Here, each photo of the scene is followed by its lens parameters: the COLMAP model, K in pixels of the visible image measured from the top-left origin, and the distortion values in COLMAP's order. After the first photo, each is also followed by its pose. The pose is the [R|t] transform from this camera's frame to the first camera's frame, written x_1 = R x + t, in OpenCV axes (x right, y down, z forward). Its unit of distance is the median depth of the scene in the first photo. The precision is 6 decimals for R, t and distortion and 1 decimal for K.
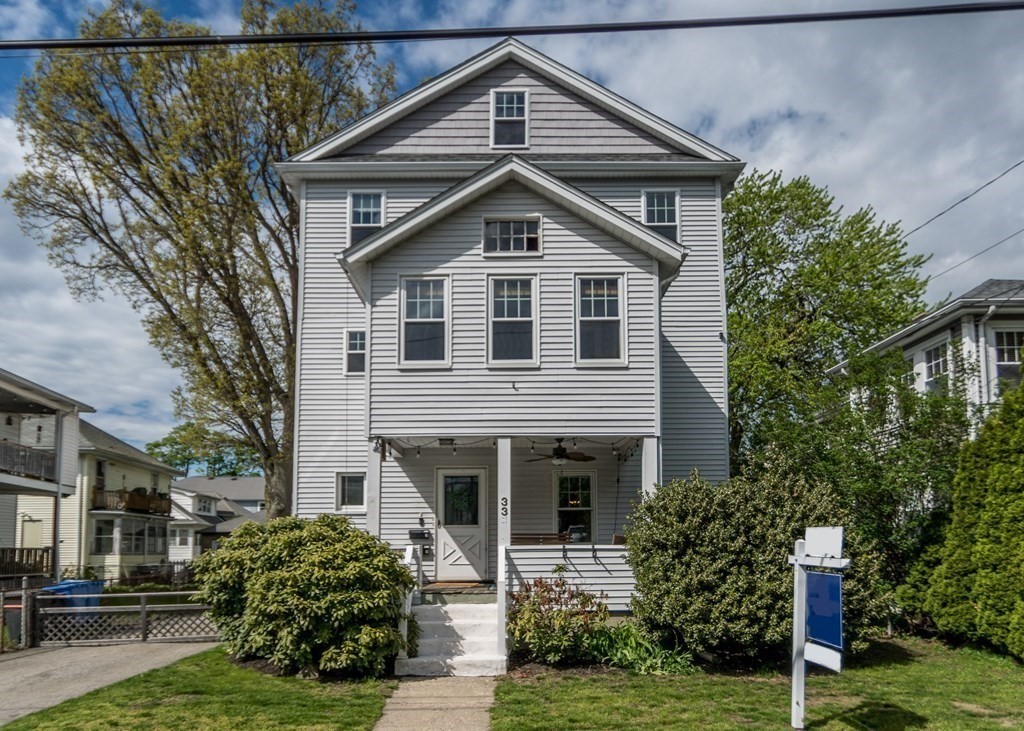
lens RADIAL K [[474.9, 0, 479.3], [0, 474.9, 348.8], [0, 0, 1]] dist [-0.002086, -0.000136]
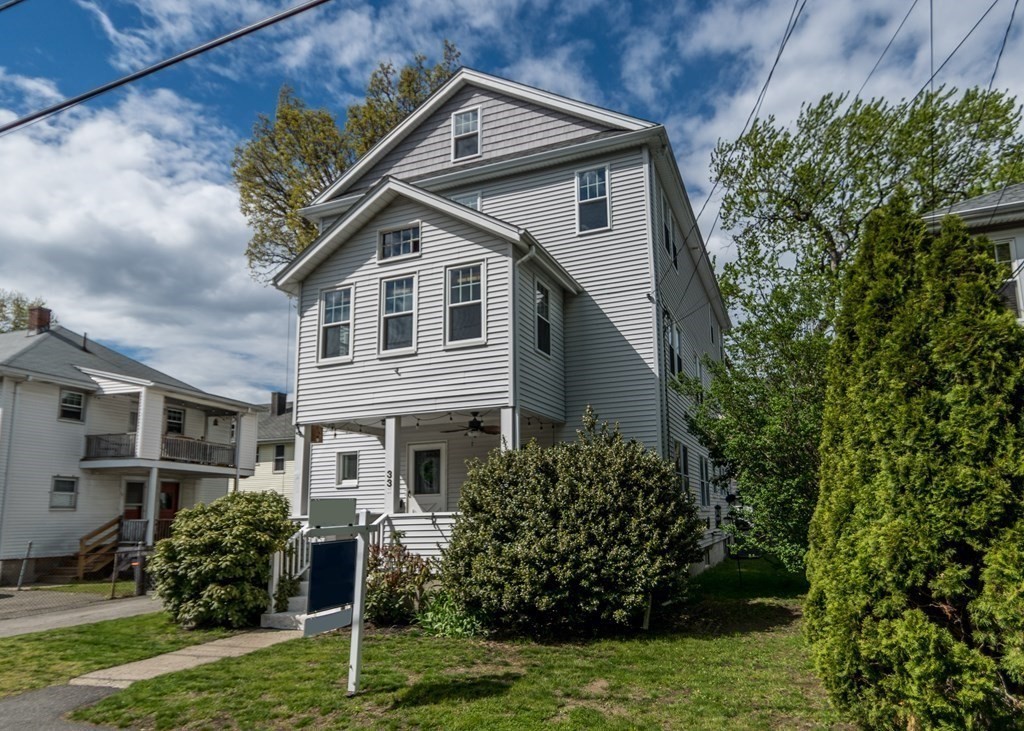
lens RADIAL K [[430.0, 0, 541.3], [0, 430.0, 301.2], [0, 0, 1]] dist [0.001059, -0.000036]
pose [[0.961167, -0.135519, -0.240400, 0.640364], [0.121828, 0.990009, -0.070999, 0.024078], [0.247620, 0.038954, 0.968074, 0.062578]]
